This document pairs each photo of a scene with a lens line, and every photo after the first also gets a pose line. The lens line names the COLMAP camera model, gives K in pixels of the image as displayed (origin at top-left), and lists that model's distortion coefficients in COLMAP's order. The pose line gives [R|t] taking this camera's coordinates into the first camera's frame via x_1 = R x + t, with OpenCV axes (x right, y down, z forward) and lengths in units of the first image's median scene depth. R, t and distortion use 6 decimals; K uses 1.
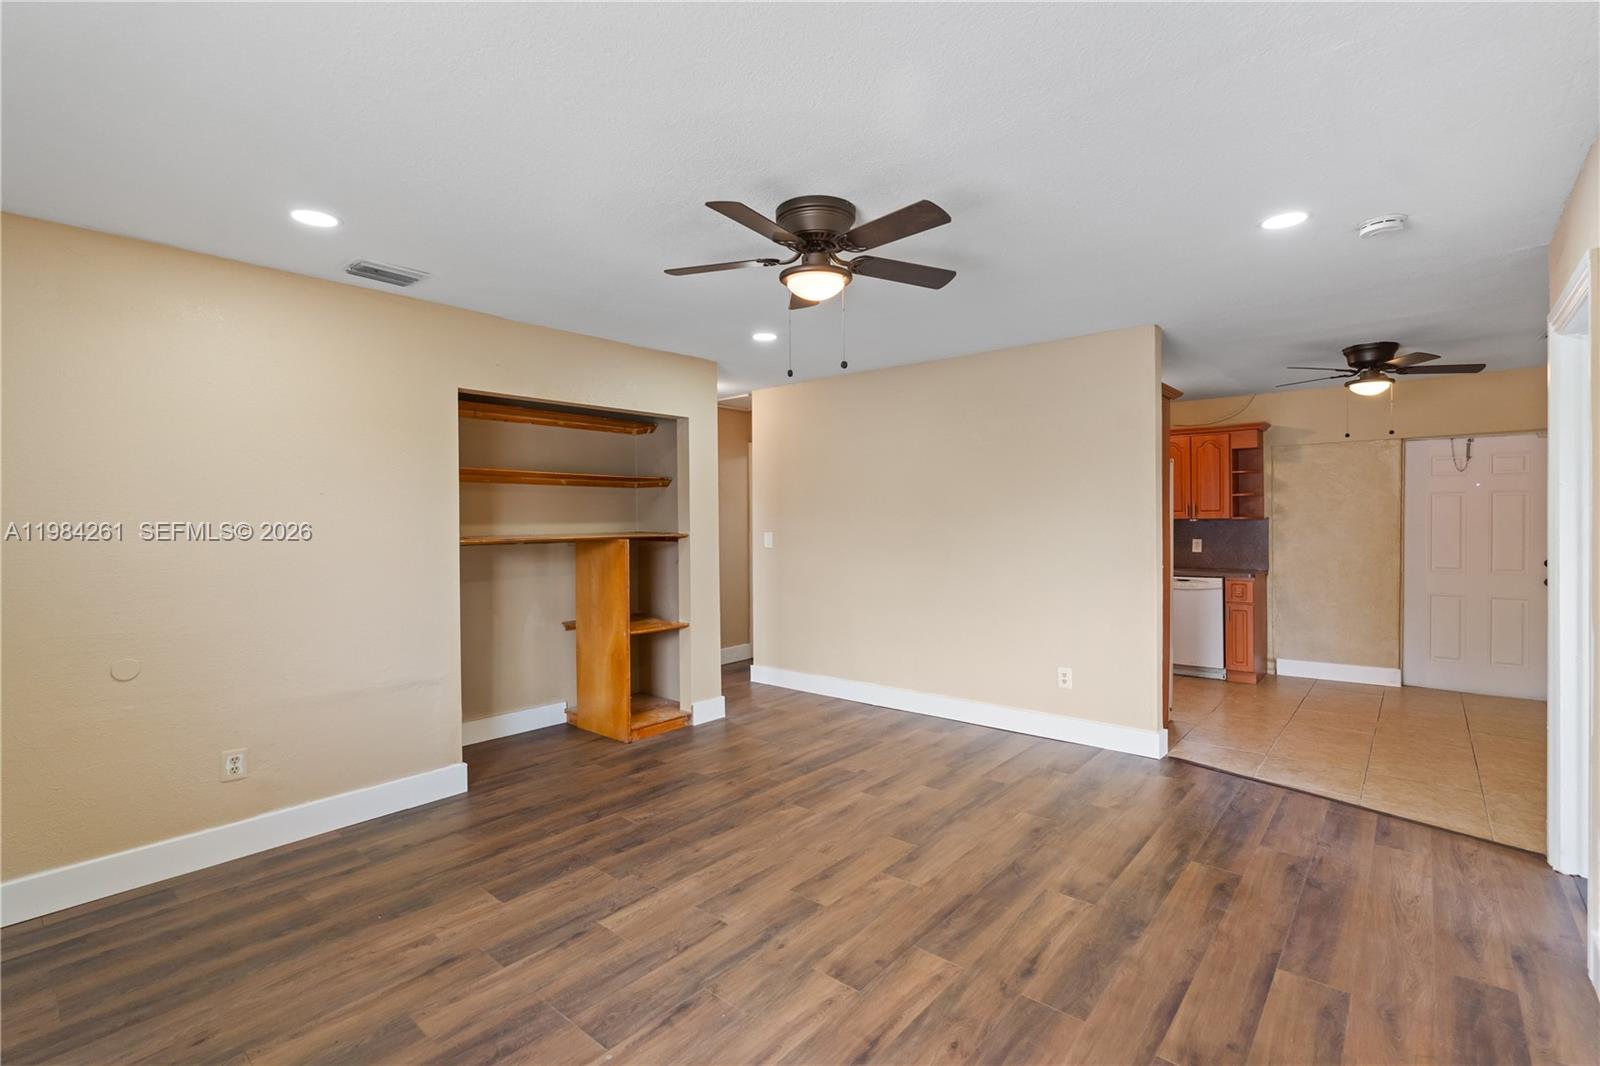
lens RADIAL K [[719.3, 0, 802.1], [0, 719.3, 526.7], [0, 0, 1]] dist [-0.003811, 0.000228]
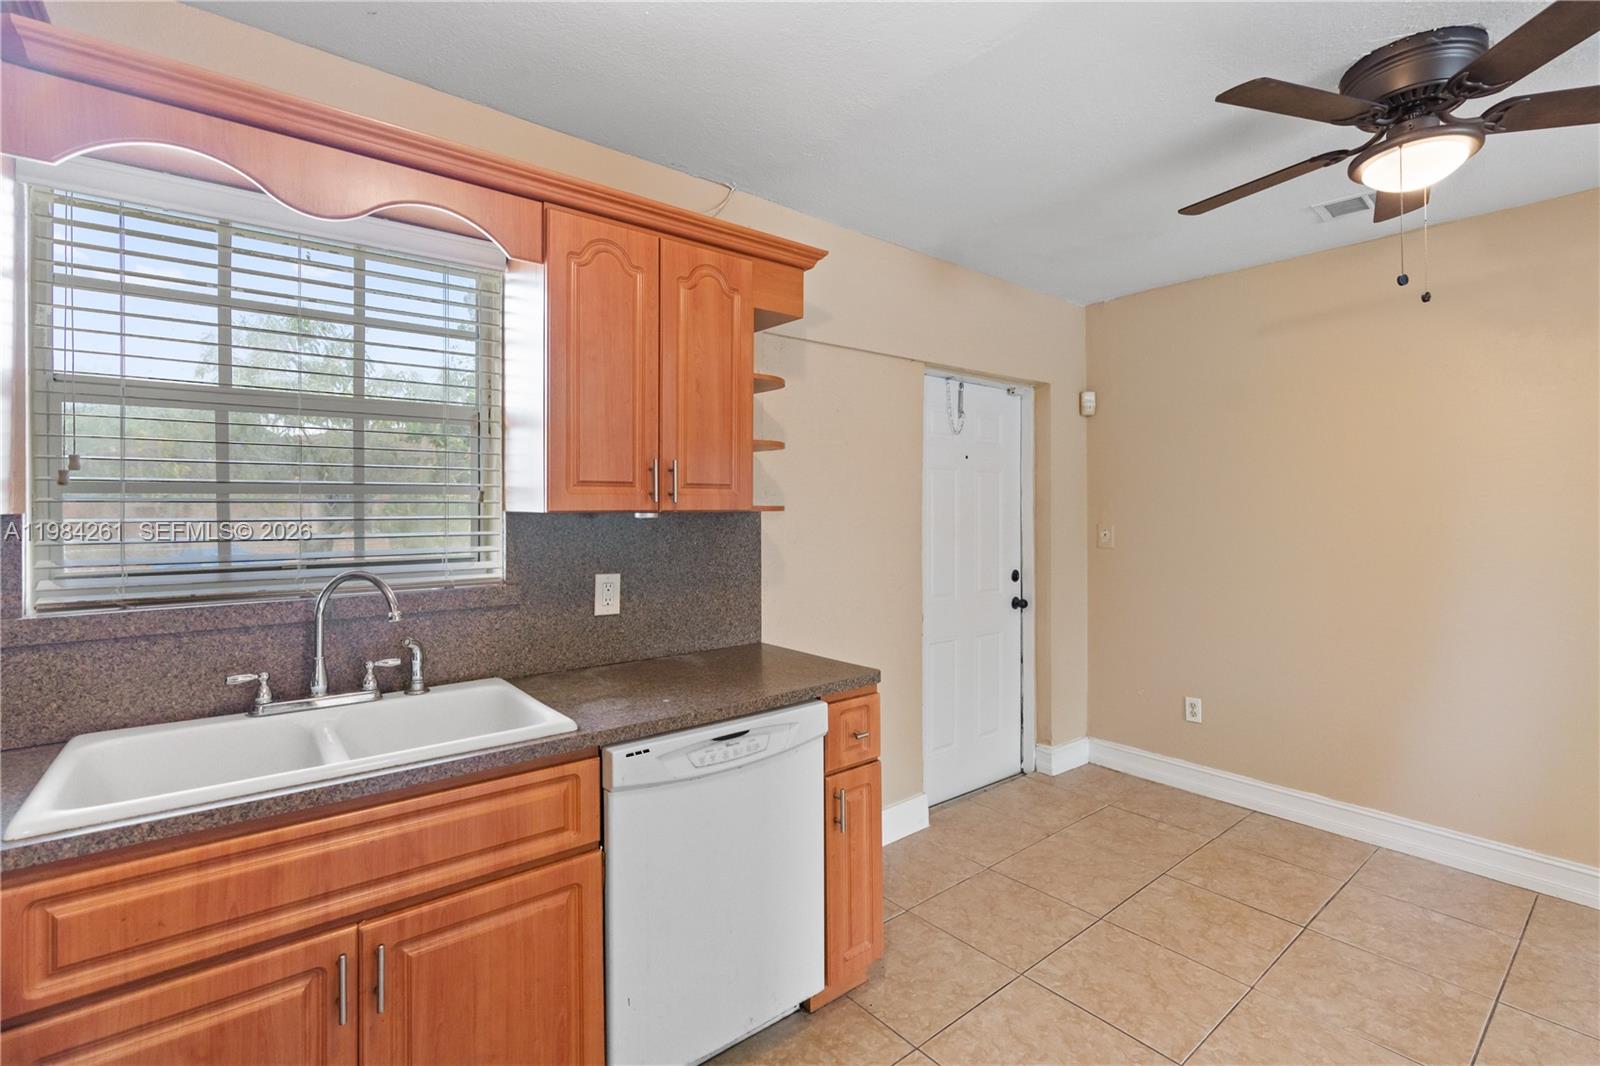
lens RADIAL K [[722.1, 0, 798.3], [0, 722.1, 506.1], [0, 0, 1]] dist [-0.001967, -0.000102]
pose [[0.191191, 0.011021, 0.981491, 0.499193], [0.007790, 0.999888, -0.012745, -0.016553], [-0.981522, 0.010083, 0.191084, 1.713524]]
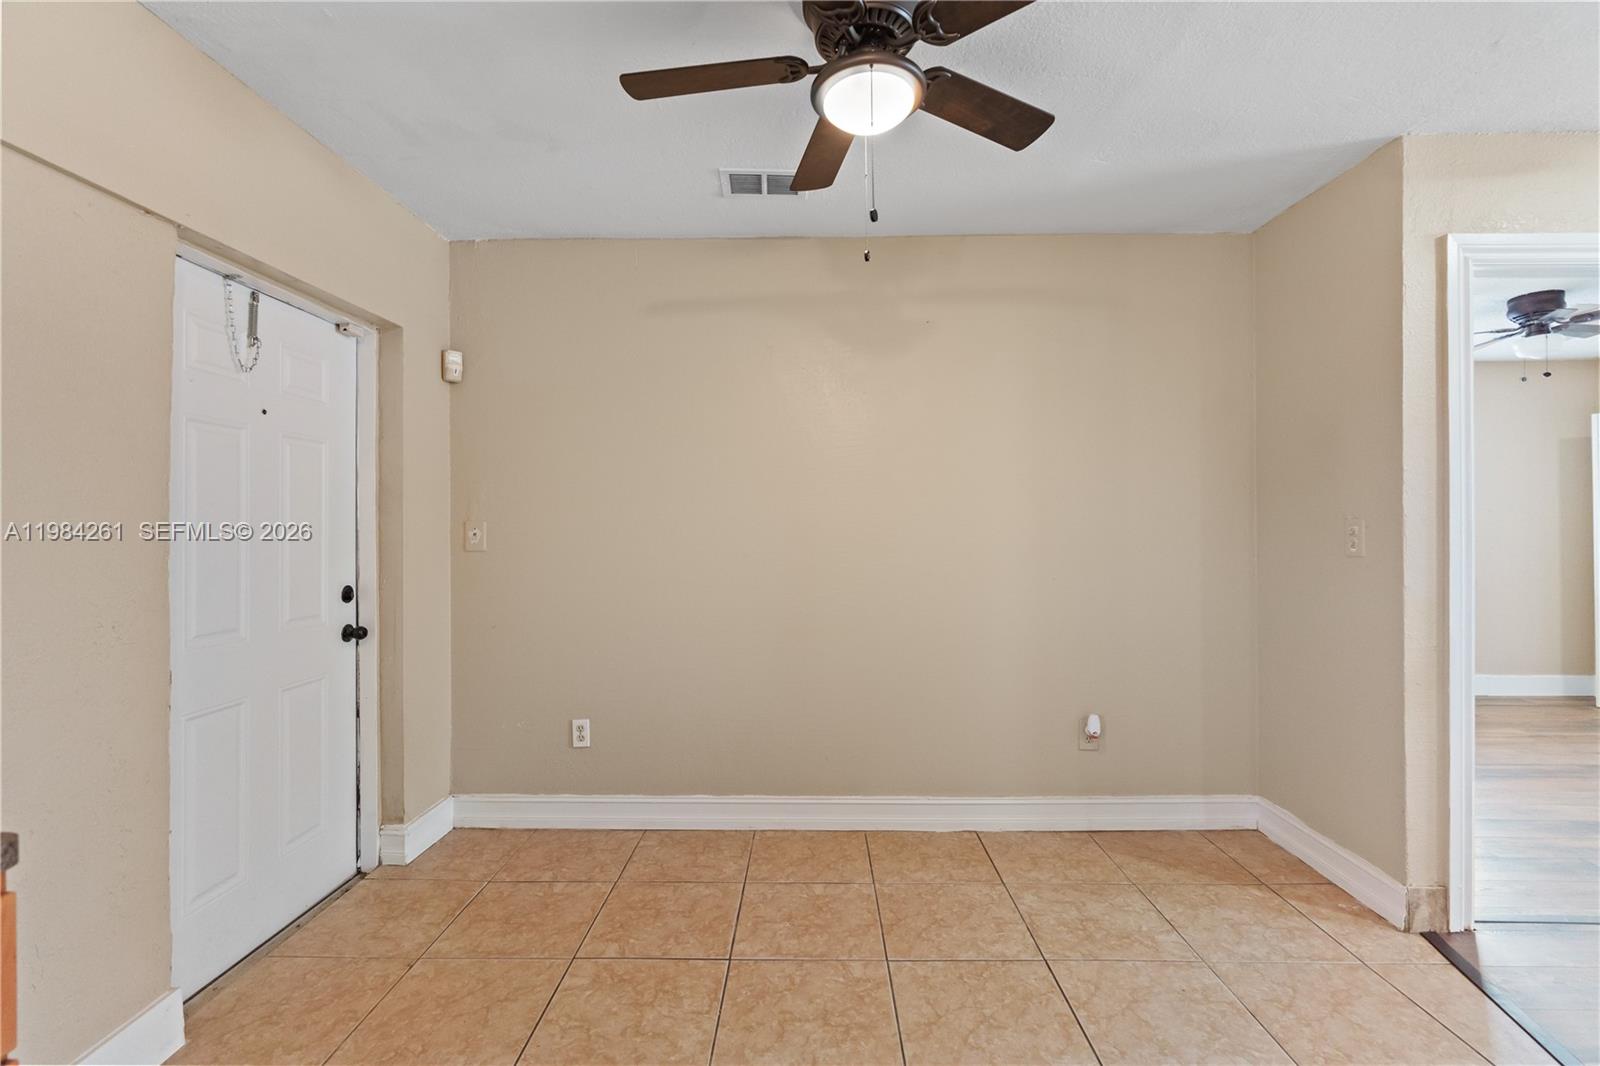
lens RADIAL K [[719.3, 0, 802.1], [0, 719.3, 526.7], [0, 0, 1]] dist [-0.003811, 0.000228]
pose [[-0.635662, 0.008496, 0.771921, 0.748619], [0.011688, 0.999931, -0.001381, 0.013266], [-0.771879, 0.008144, -0.635717, 1.712049]]
